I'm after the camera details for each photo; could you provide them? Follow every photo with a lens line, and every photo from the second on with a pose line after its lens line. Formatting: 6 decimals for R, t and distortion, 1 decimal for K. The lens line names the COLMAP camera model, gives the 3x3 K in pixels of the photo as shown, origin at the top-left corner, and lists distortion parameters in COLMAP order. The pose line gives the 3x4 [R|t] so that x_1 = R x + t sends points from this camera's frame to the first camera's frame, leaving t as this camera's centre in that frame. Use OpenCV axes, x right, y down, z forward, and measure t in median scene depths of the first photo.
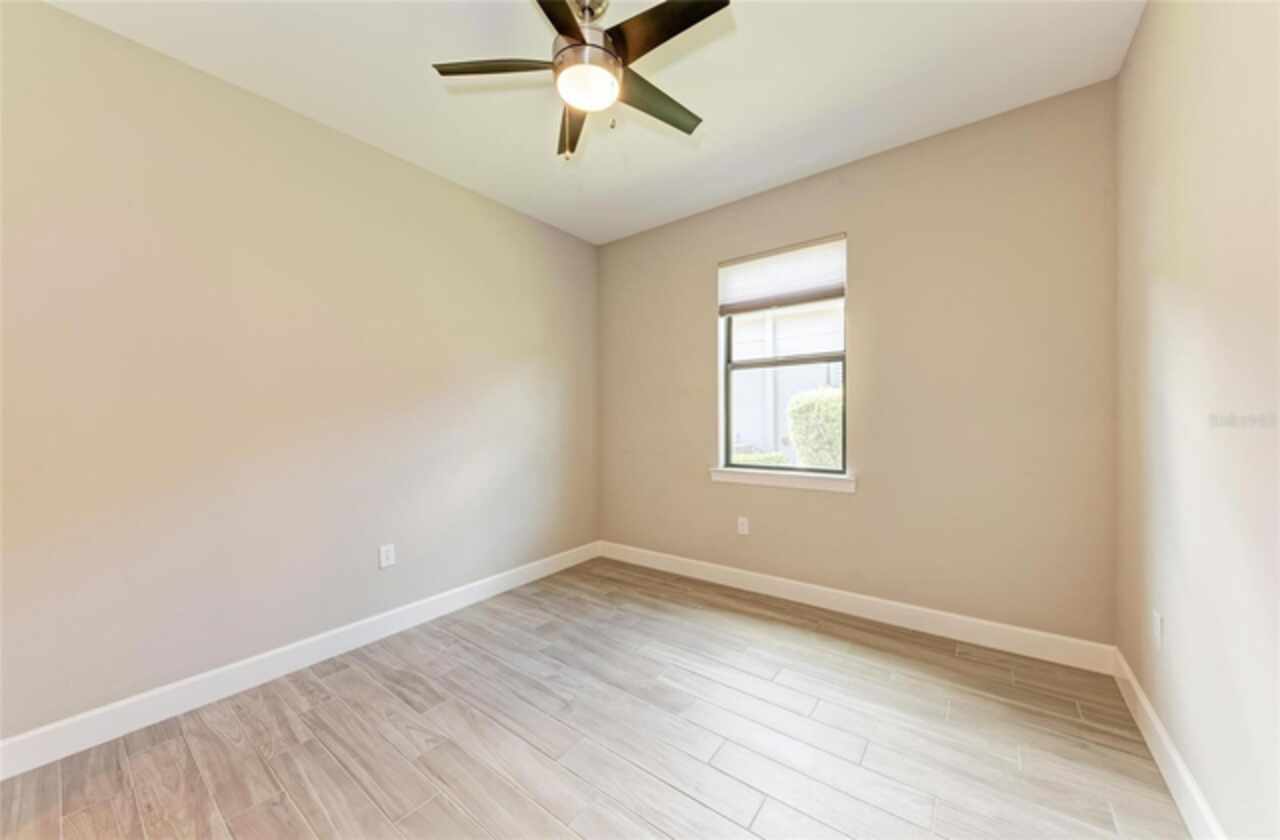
lens RADIAL K [[442.9, 0, 641.2], [0, 442.9, 423.5], [0, 0, 1]] dist [0.012578, -0.000056]
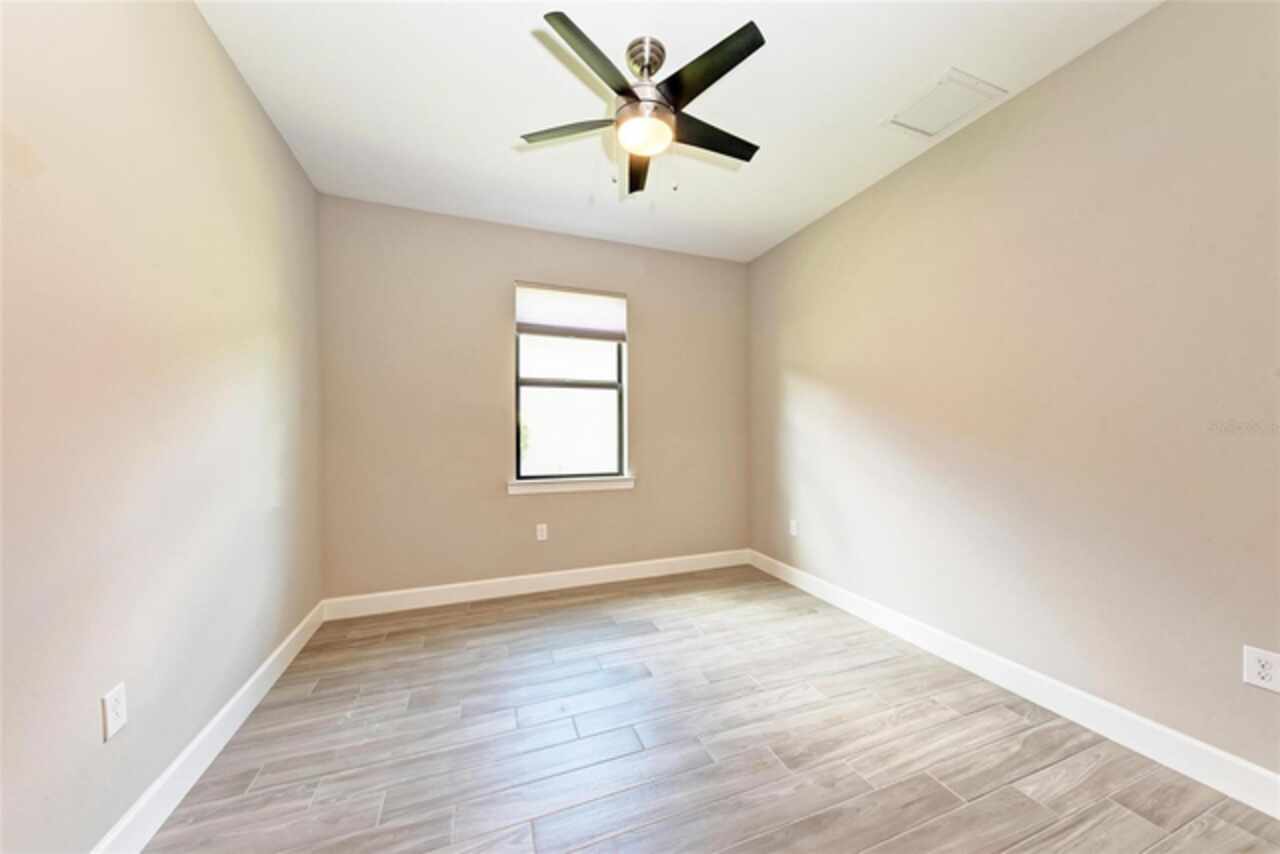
lens RADIAL K [[443.1, 0, 645.6], [0, 443.1, 432.7], [0, 0, 1]] dist [0.002731, -0.000278]
pose [[0.548691, 0.000950, 0.836025, -0.561235], [0.009368, 0.999930, -0.007284, -0.000827], [-0.835973, 0.011829, 0.548643, 0.207886]]
